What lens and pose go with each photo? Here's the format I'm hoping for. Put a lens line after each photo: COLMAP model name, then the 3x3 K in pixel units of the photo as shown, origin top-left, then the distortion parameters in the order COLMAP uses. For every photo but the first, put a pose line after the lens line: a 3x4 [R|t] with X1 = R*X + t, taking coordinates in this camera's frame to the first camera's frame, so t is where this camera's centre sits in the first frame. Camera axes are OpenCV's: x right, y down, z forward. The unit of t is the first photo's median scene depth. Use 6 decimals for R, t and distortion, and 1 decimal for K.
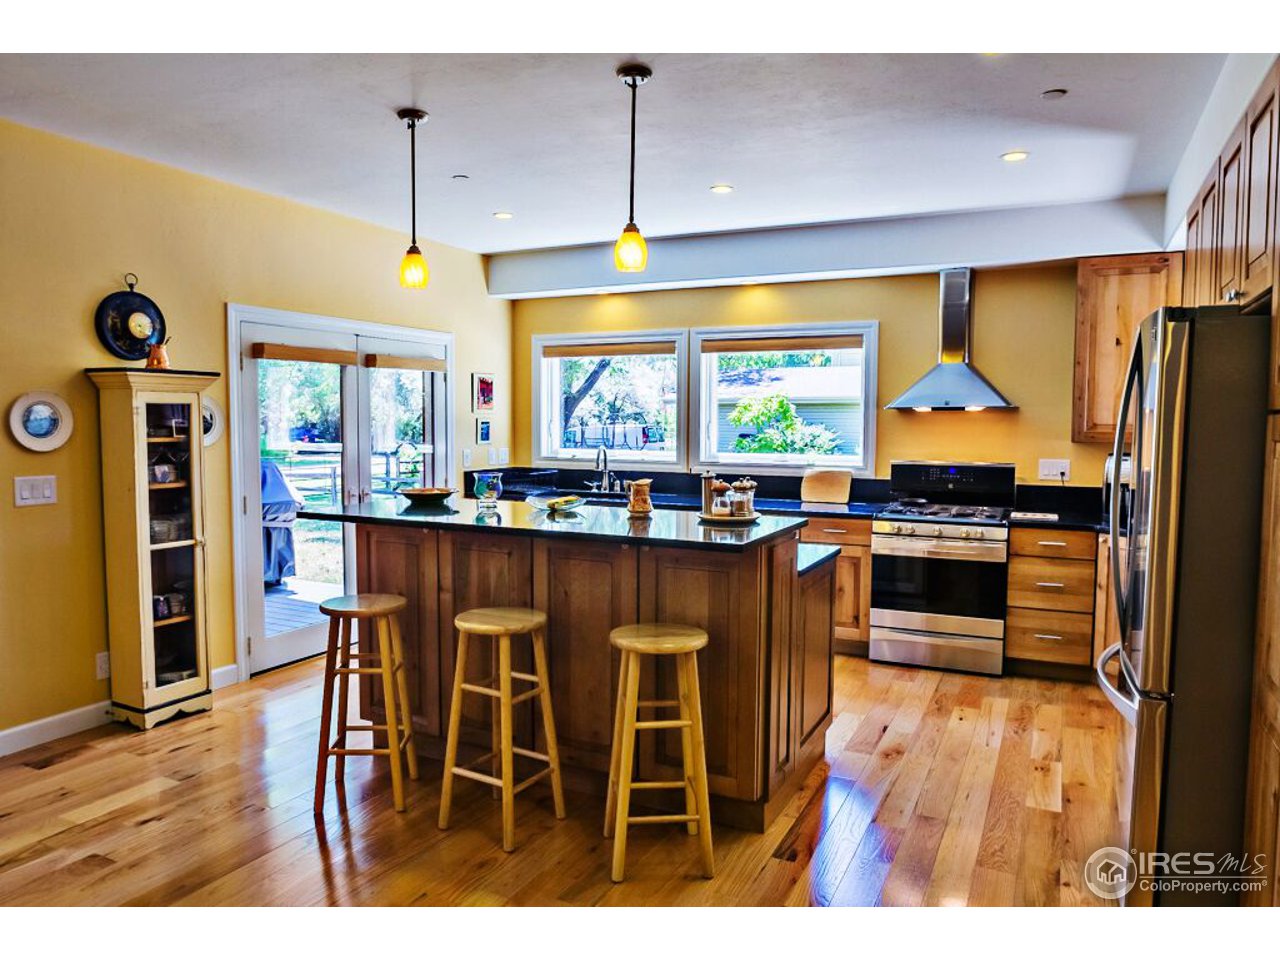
lens RADIAL K [[877.5, 0, 640.0], [0, 877.5, 480.0], [0, 0, 1]] dist [-0.039068, 0.047181]
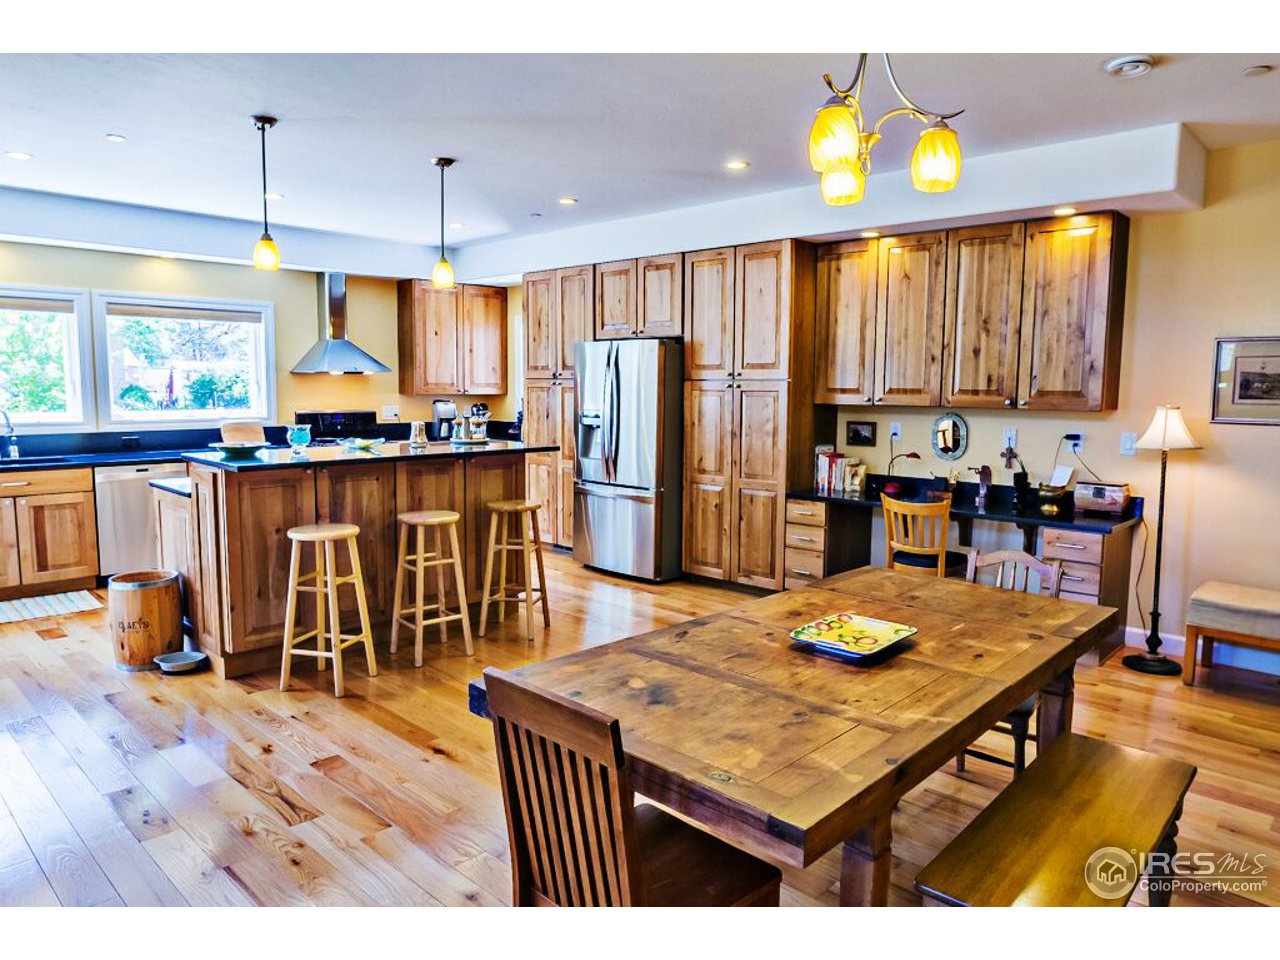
lens RADIAL K [[839.7, 0, 640.0], [0, 839.7, 480.0], [0, 0, 1]] dist [-0.051591, 0.035643]
pose [[0.300974, -0.110924, 0.947159, -0.800128], [0.059440, 0.993463, 0.097459, -0.011087], [-0.951778, 0.026966, 0.305600, 0.132398]]
